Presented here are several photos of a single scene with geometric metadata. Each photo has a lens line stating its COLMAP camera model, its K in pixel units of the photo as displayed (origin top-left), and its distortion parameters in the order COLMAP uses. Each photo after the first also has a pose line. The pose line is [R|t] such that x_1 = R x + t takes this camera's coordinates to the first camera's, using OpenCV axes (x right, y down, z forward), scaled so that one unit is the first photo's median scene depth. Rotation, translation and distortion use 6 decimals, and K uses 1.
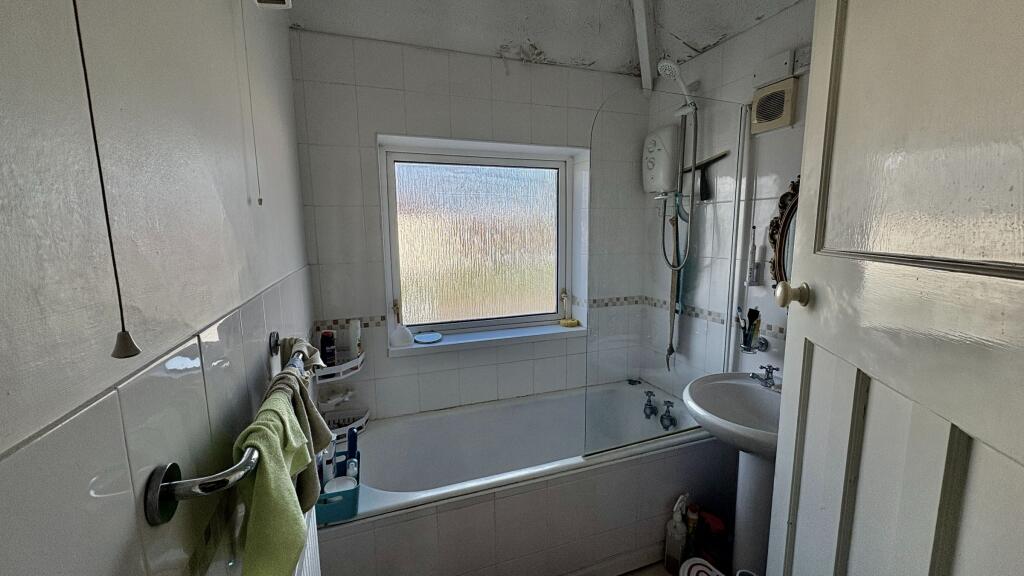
lens RADIAL K [[407.0, 0, 514.3], [0, 407.0, 286.5], [0, 0, 1]] dist [-0.000361, 0.001126]
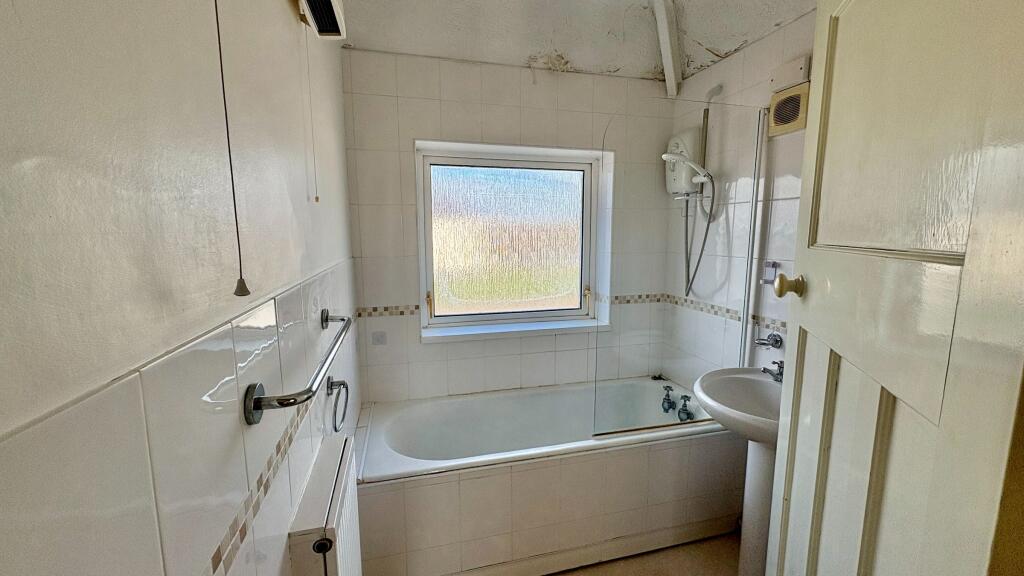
lens RADIAL K [[407.0, 0, 514.4], [0, 407.0, 285.8], [0, 0, 1]] dist [-0.000361, 0.001126]
pose [[0.996316, 0.020022, -0.083391, 0.029924], [-0.020610, 0.999768, -0.006191, 0.021606], [0.083248, 0.007886, 0.996498, -0.072020]]
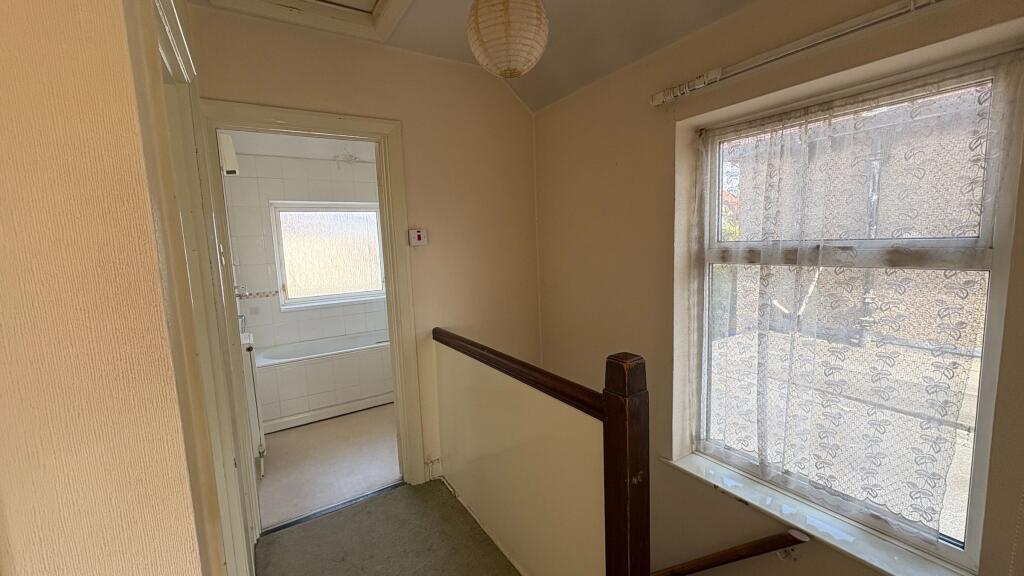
lens RADIAL K [[407.0, 0, 506.4], [0, 407.0, 287.4], [0, 0, 1]] dist [-0.000361, 0.001126]
pose [[0.977535, -0.052655, 0.204090, 0.358955], [0.059934, 0.997762, -0.029649, 0.180793], [-0.202073, 0.041215, 0.978503, -1.139043]]
